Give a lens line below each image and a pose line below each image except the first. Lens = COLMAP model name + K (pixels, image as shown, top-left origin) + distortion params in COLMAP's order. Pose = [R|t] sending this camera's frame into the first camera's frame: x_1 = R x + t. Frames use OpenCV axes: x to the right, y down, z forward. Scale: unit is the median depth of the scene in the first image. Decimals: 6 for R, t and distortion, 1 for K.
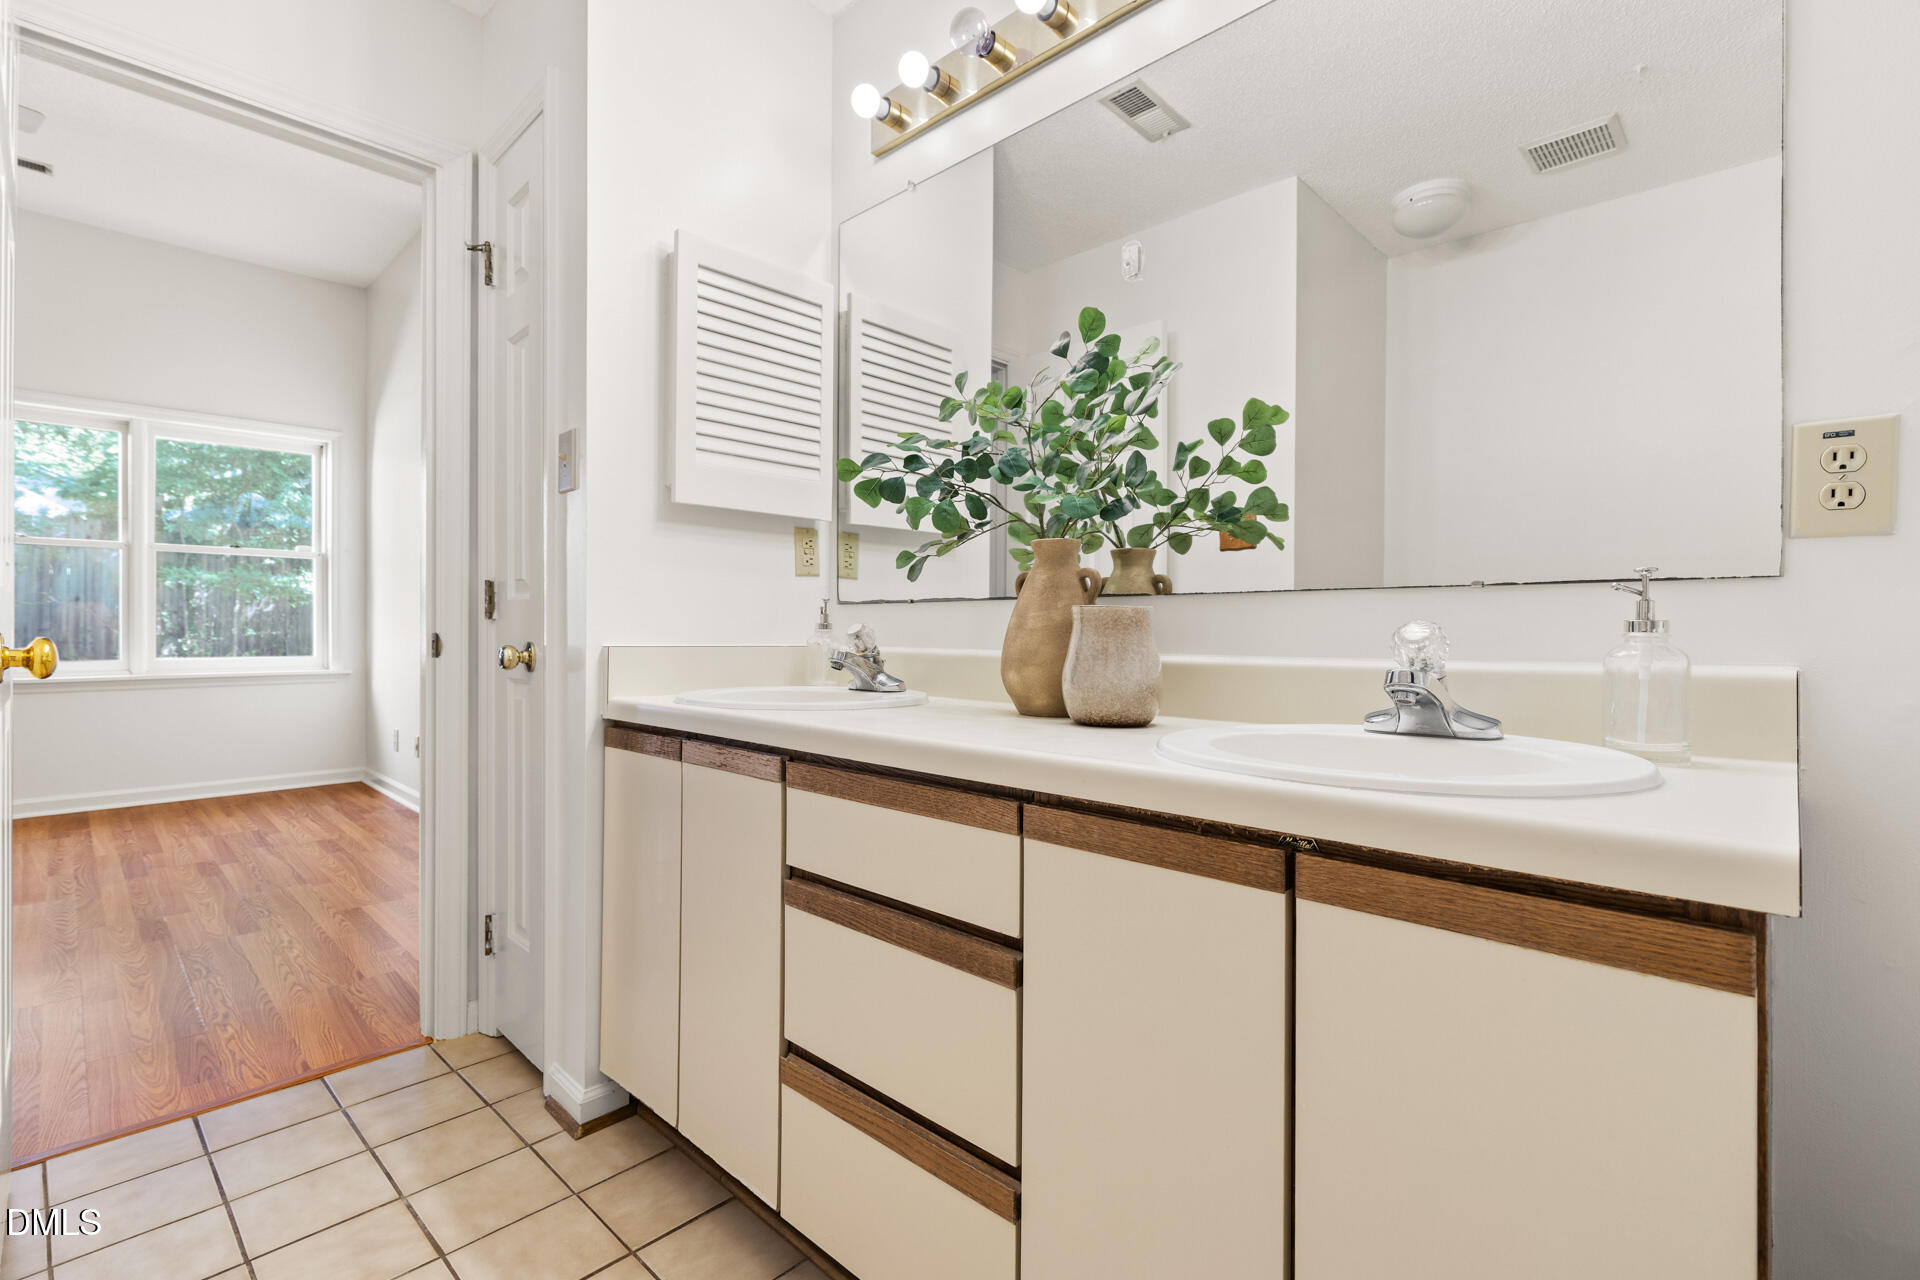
lens RADIAL K [[862.2, 0, 959.6], [0, 862.2, 620.1], [0, 0, 1]] dist [0.003620, 0.000113]
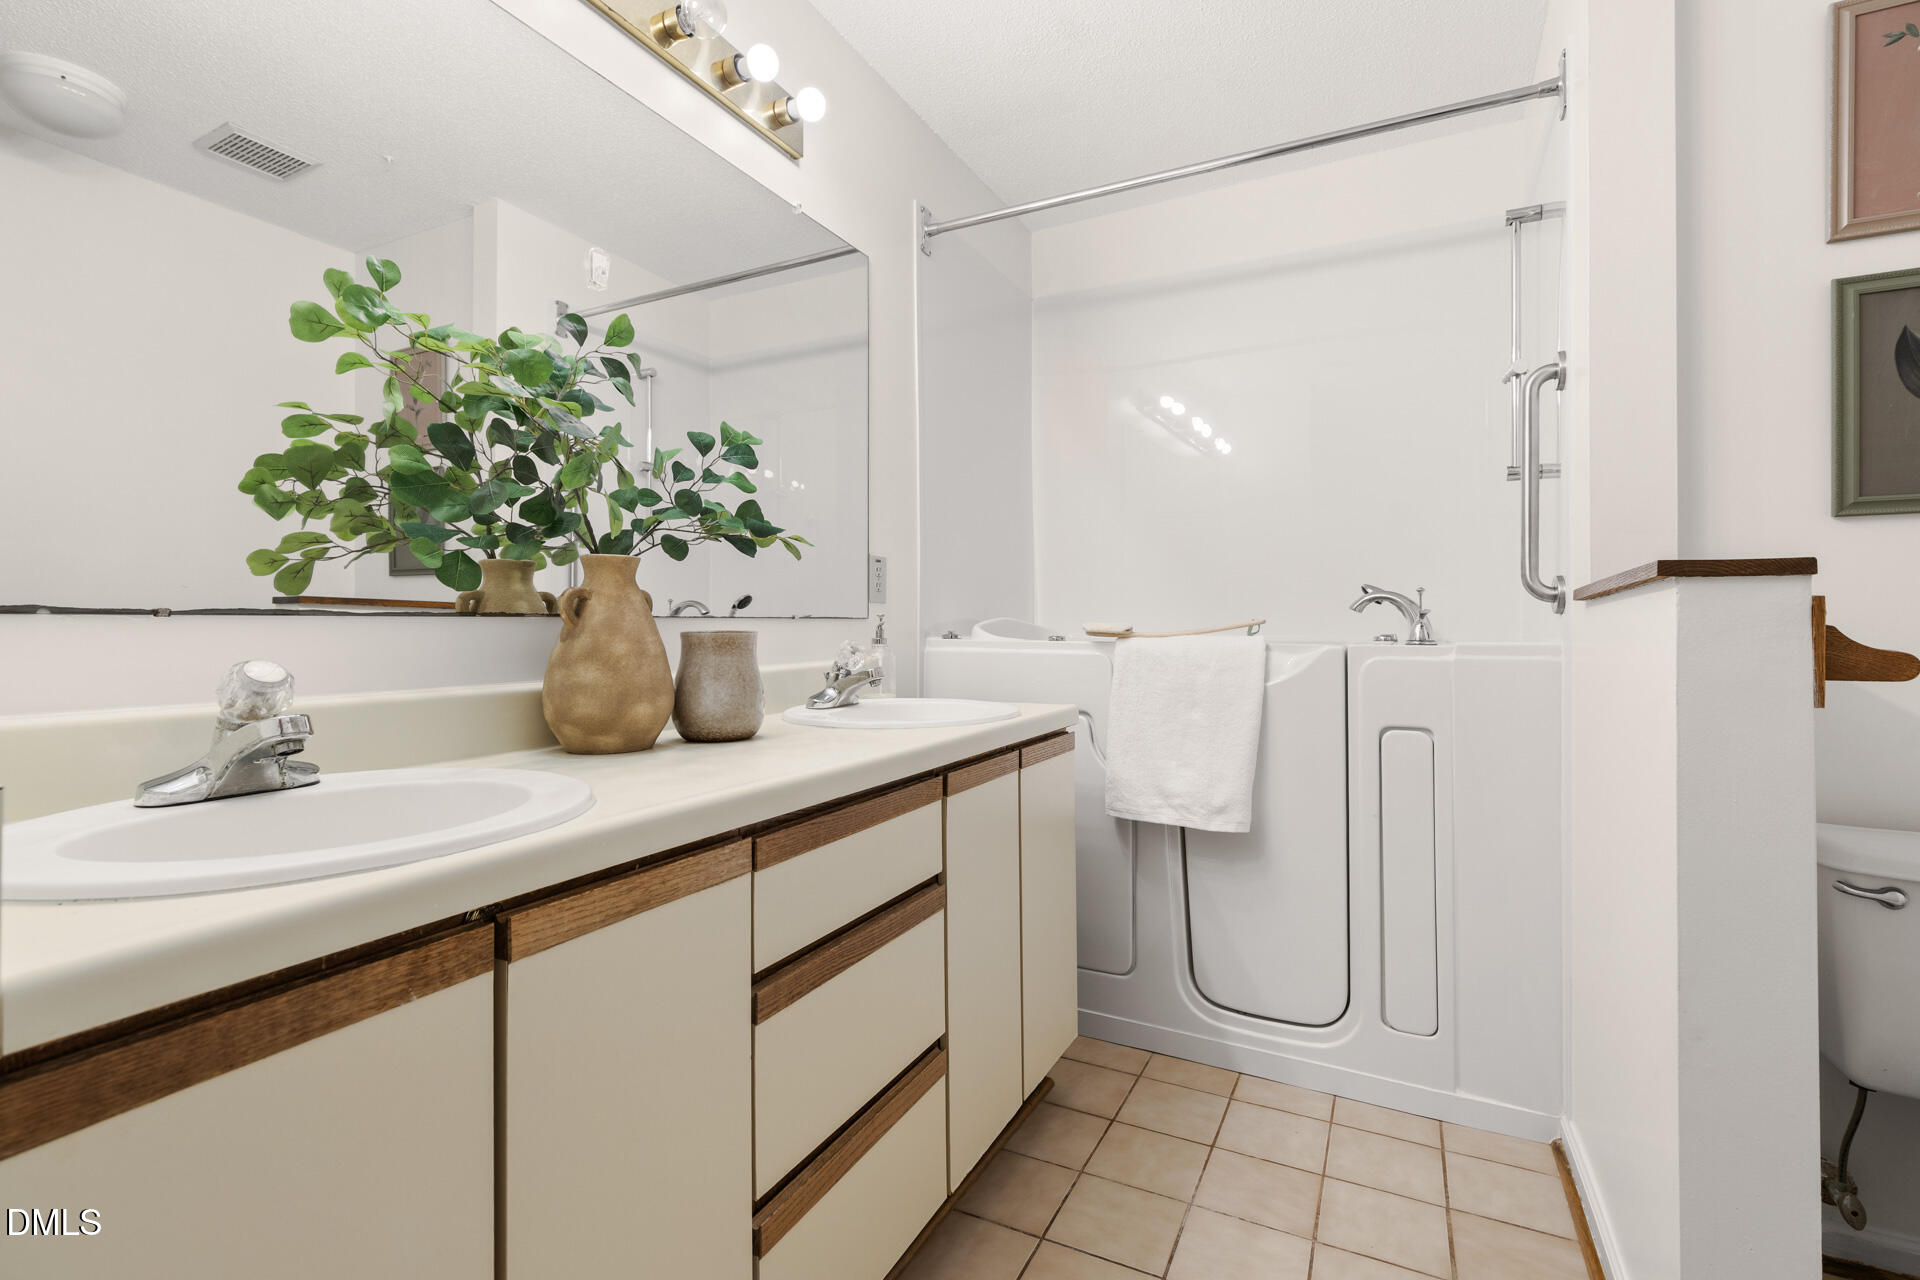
lens RADIAL K [[862.2, 0, 959.6], [0, 862.2, 620.1], [0, 0, 1]] dist [0.003620, 0.000113]
pose [[-0.280406, 0.001802, 0.959880, -1.231311], [-0.007412, 0.999964, -0.004043, -0.035831], [-0.959853, -0.008248, -0.280382, 1.302641]]
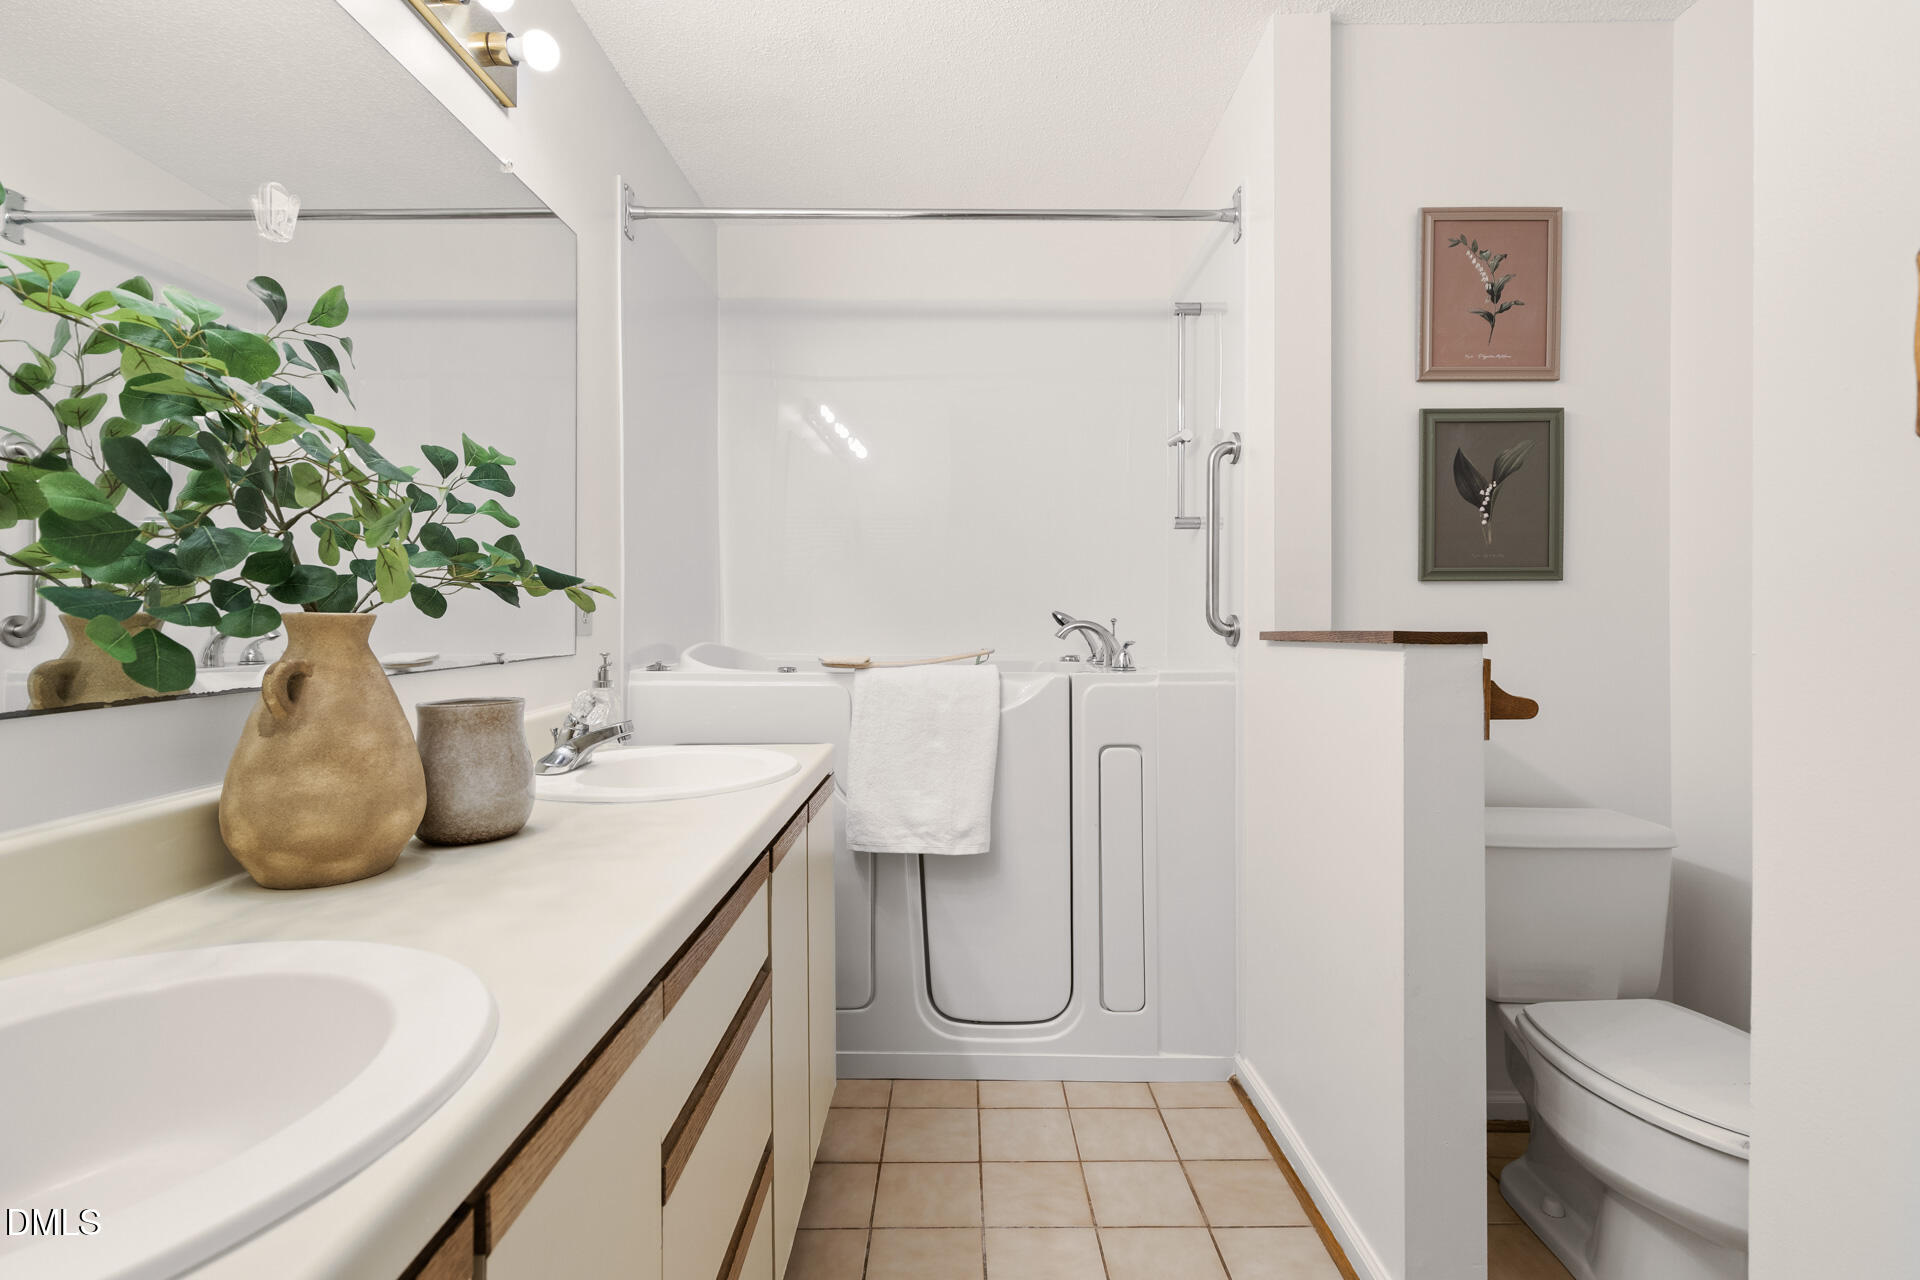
lens RADIAL K [[870.1, 0, 956.4], [0, 870.1, 614.0], [0, 0, 1]] dist [0.004889, 0.000116]
pose [[-0.680163, 0.002908, 0.733056, -1.024254], [0.000025, 0.999992, -0.003944, -0.128382], [-0.733061, -0.002665, -0.680157, 1.592643]]
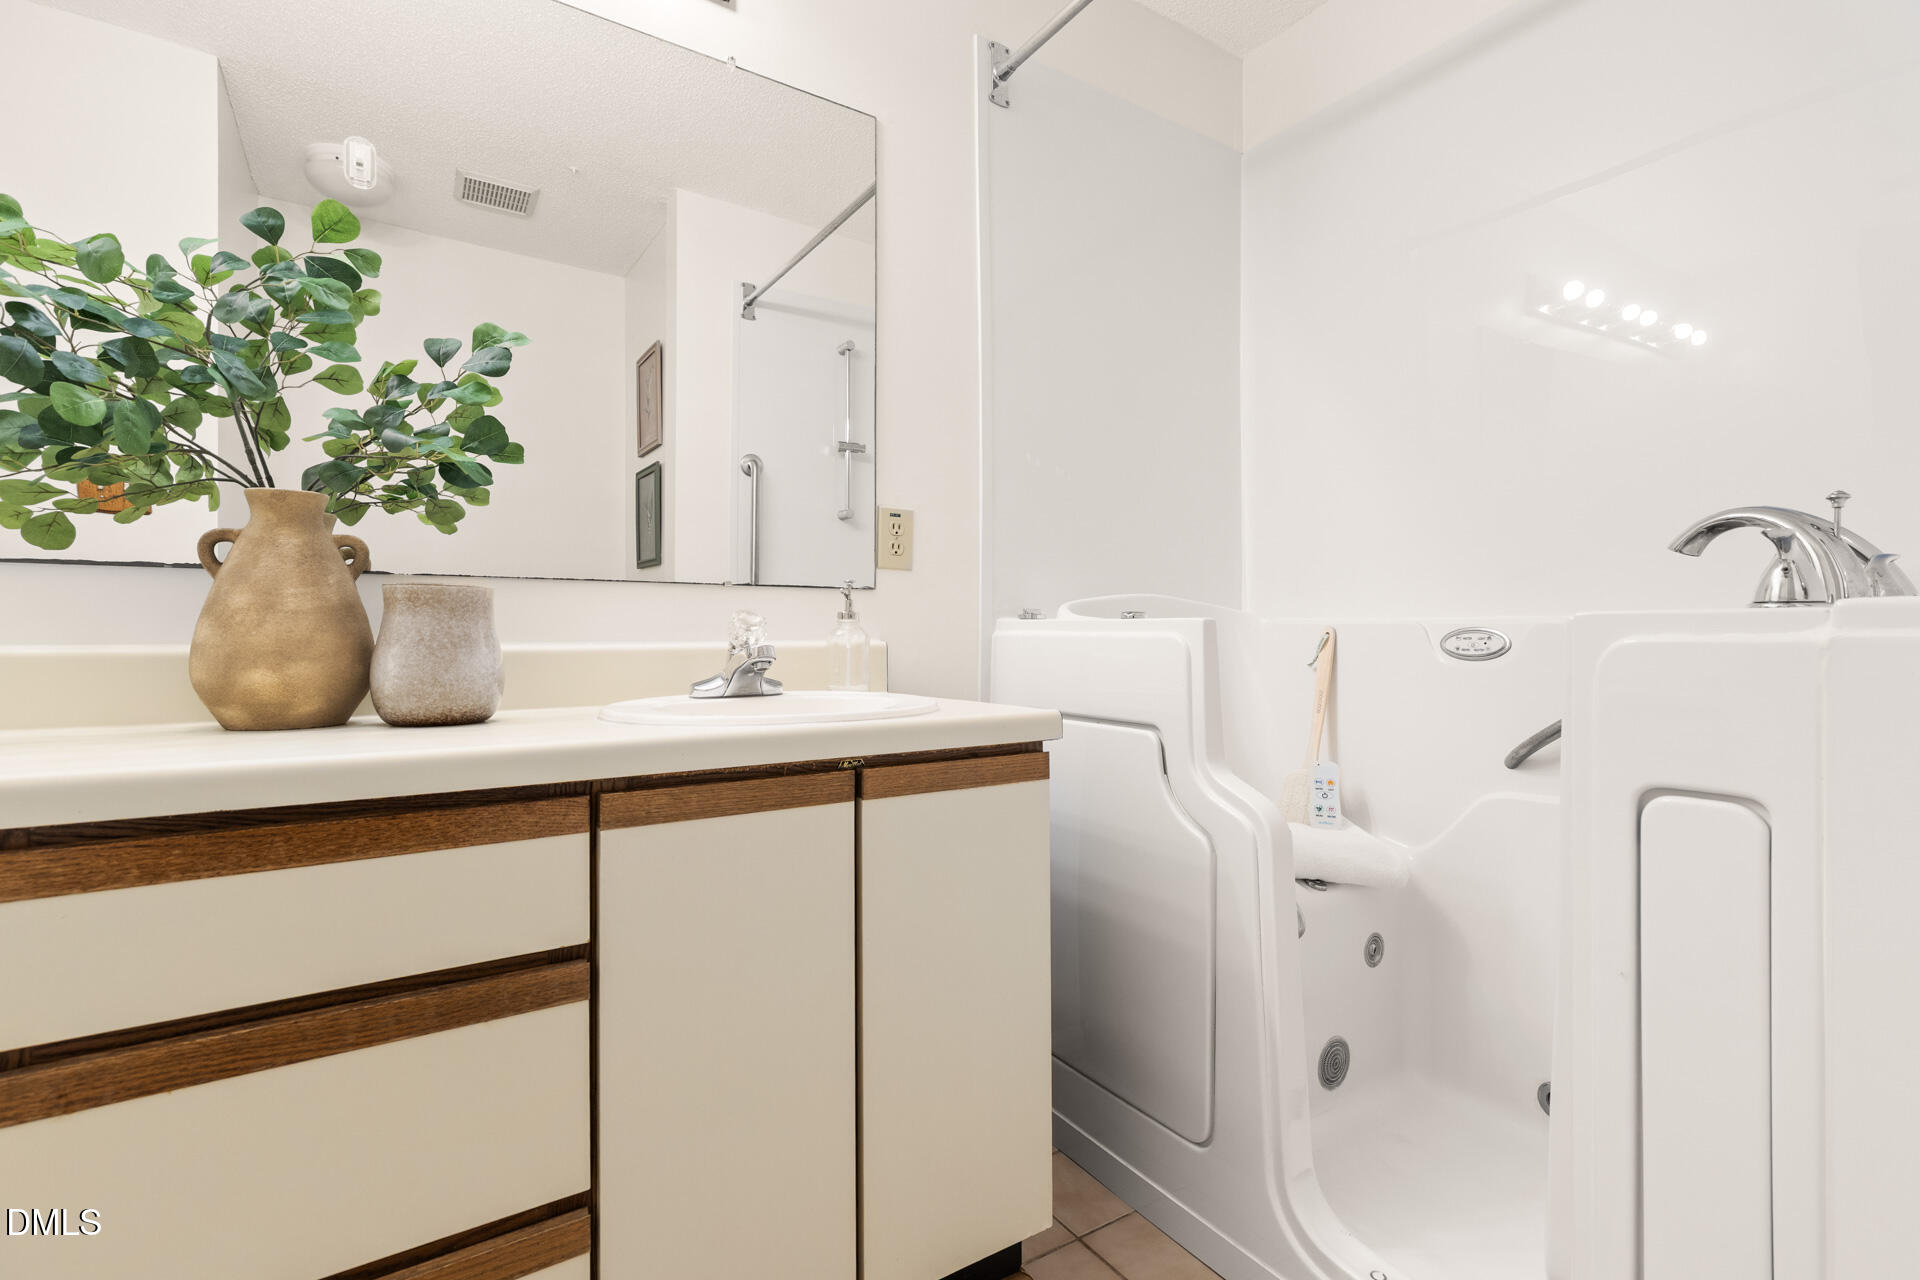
lens RADIAL K [[882.7, 0, 964.8], [0, 882.7, 637.1], [0, 0, 1]] dist [0.007089, 0.000186]
pose [[0.223314, -0.005267, 0.974732, -0.722738], [-0.009156, 0.999930, 0.007501, 0.029897], [-0.974703, -0.010600, 0.223251, 0.379346]]
